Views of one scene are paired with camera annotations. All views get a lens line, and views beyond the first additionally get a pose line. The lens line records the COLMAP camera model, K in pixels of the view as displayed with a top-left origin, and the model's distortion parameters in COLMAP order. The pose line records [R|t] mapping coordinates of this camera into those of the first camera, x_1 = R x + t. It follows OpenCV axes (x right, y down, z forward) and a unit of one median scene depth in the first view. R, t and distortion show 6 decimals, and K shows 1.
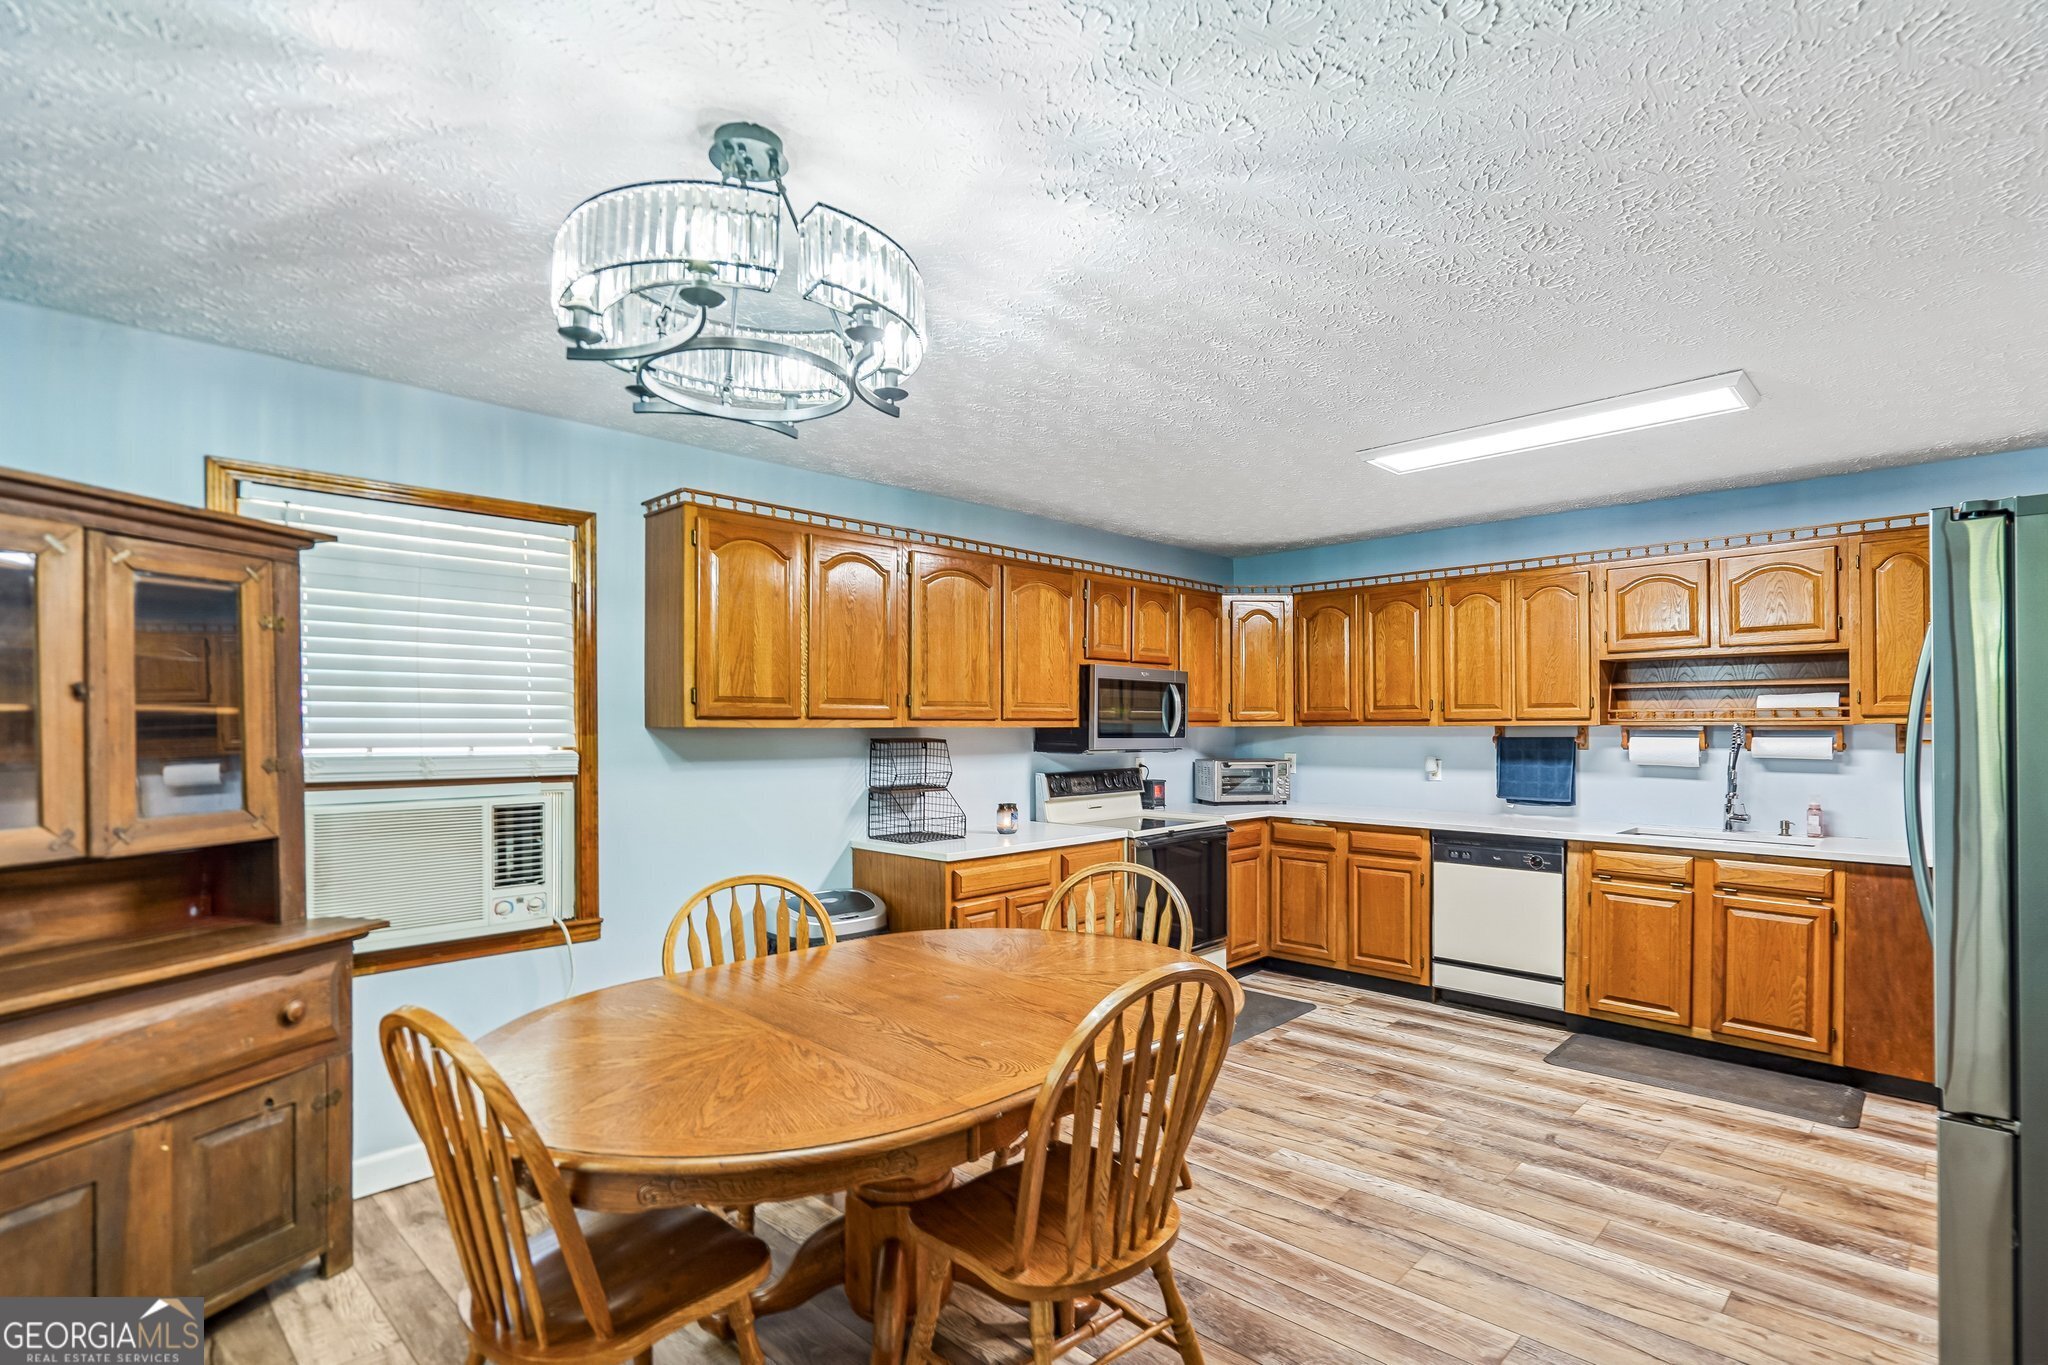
lens RADIAL K [[986.6, 0, 1071.5], [0, 986.6, 719.1], [0, 0, 1]] dist [-0.000130, 0.001075]
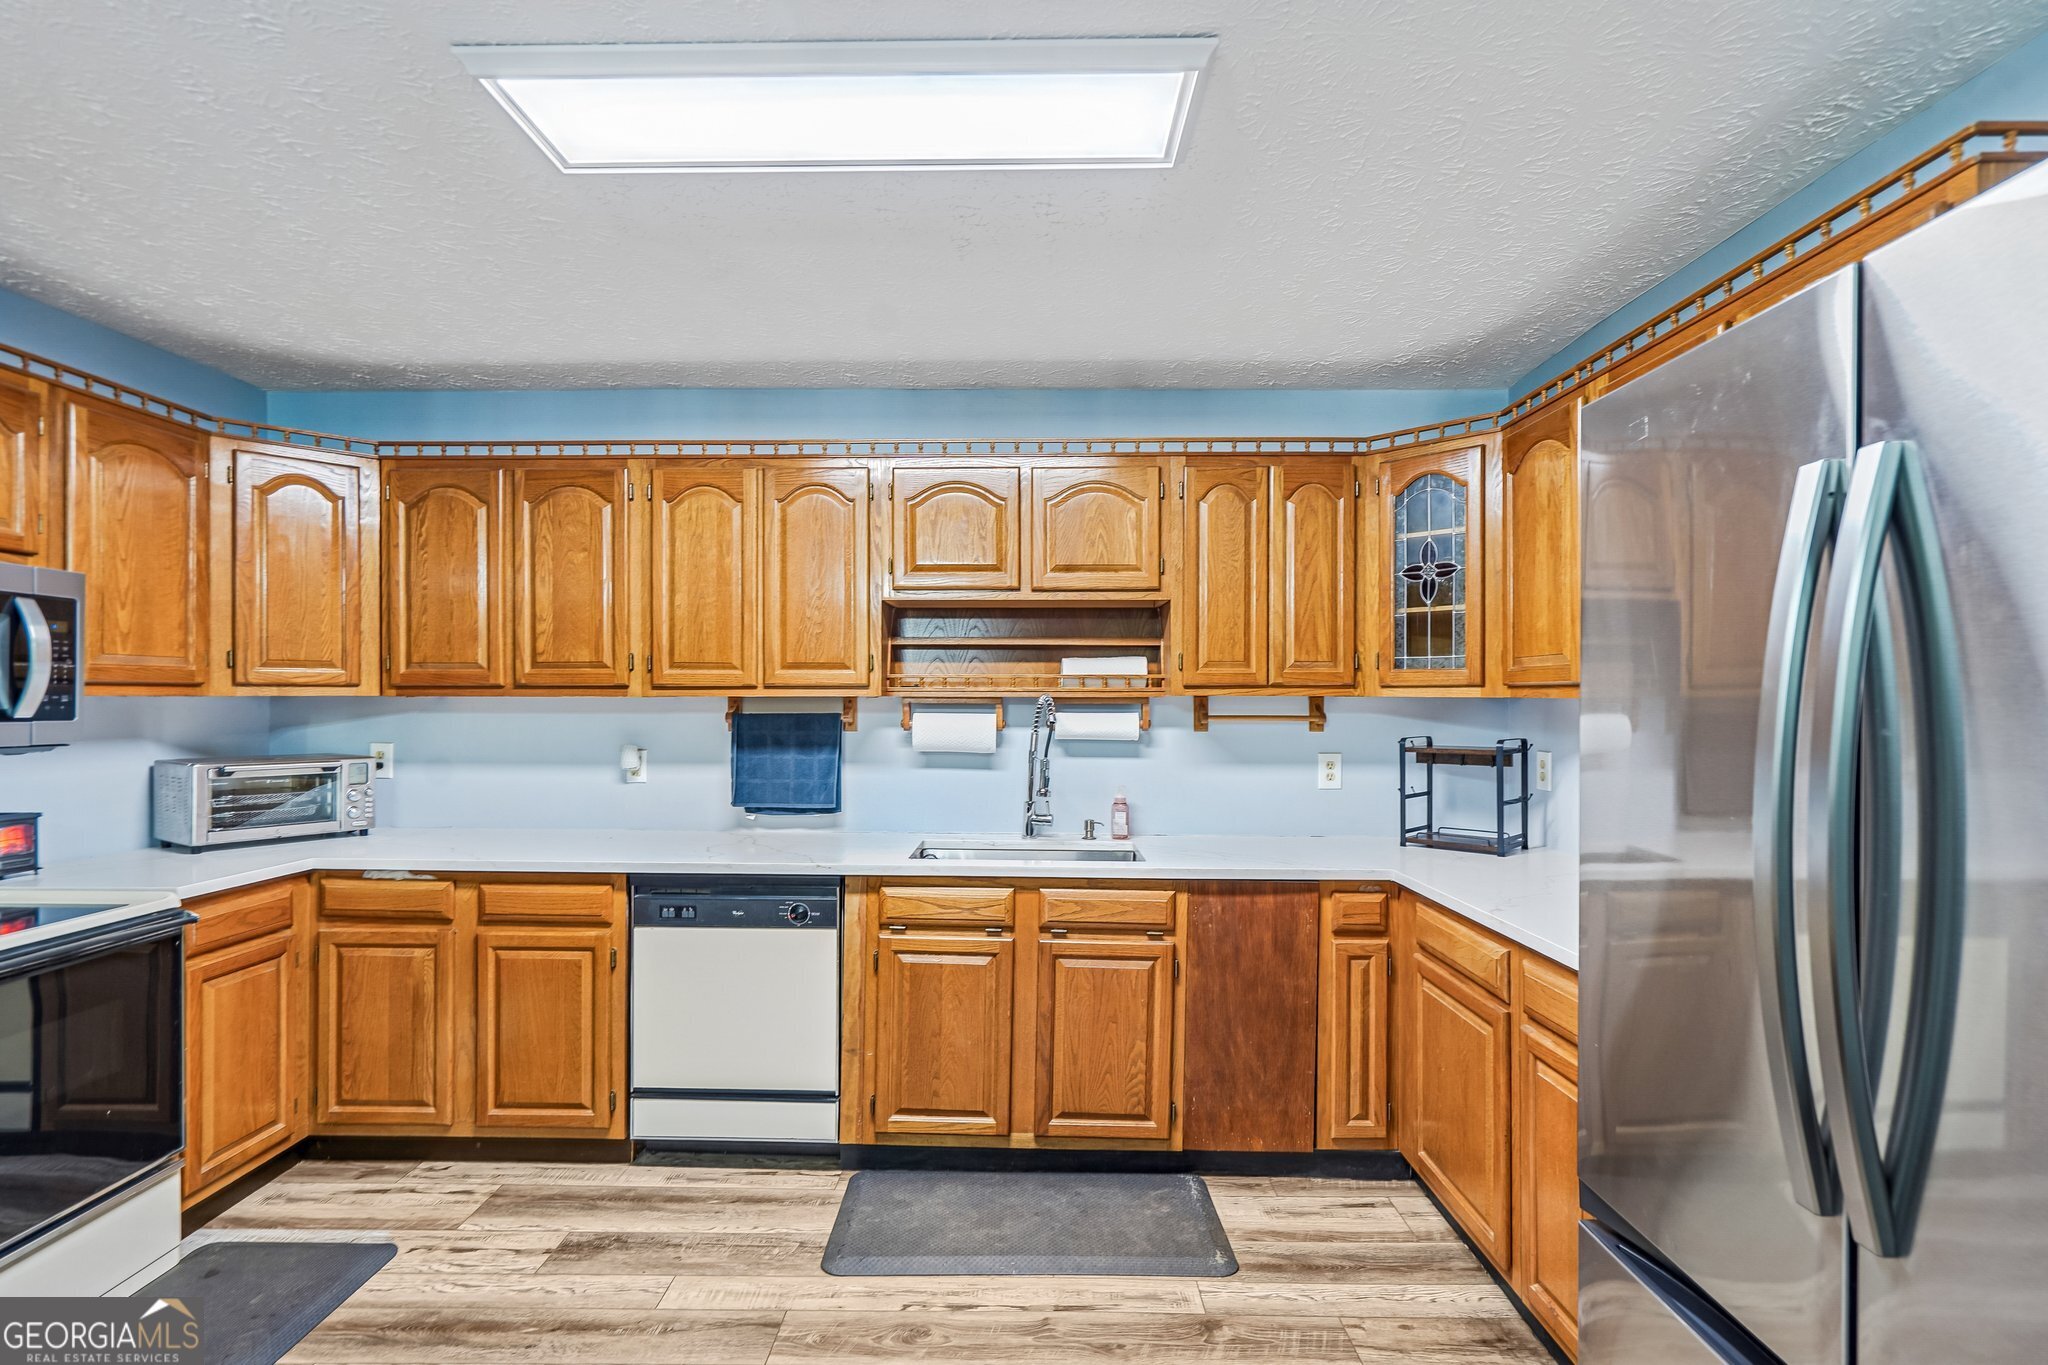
lens RADIAL K [[961.5, 0, 1022.6], [0, 961.5, 701.3], [0, 0, 1]] dist [-0.001420, 0.001161]
pose [[0.742482, 0.000922, 0.669865, 0.170502], [-0.008436, 0.999933, 0.007973, 0.003689], [-0.669813, -0.011571, 0.742440, 0.461375]]
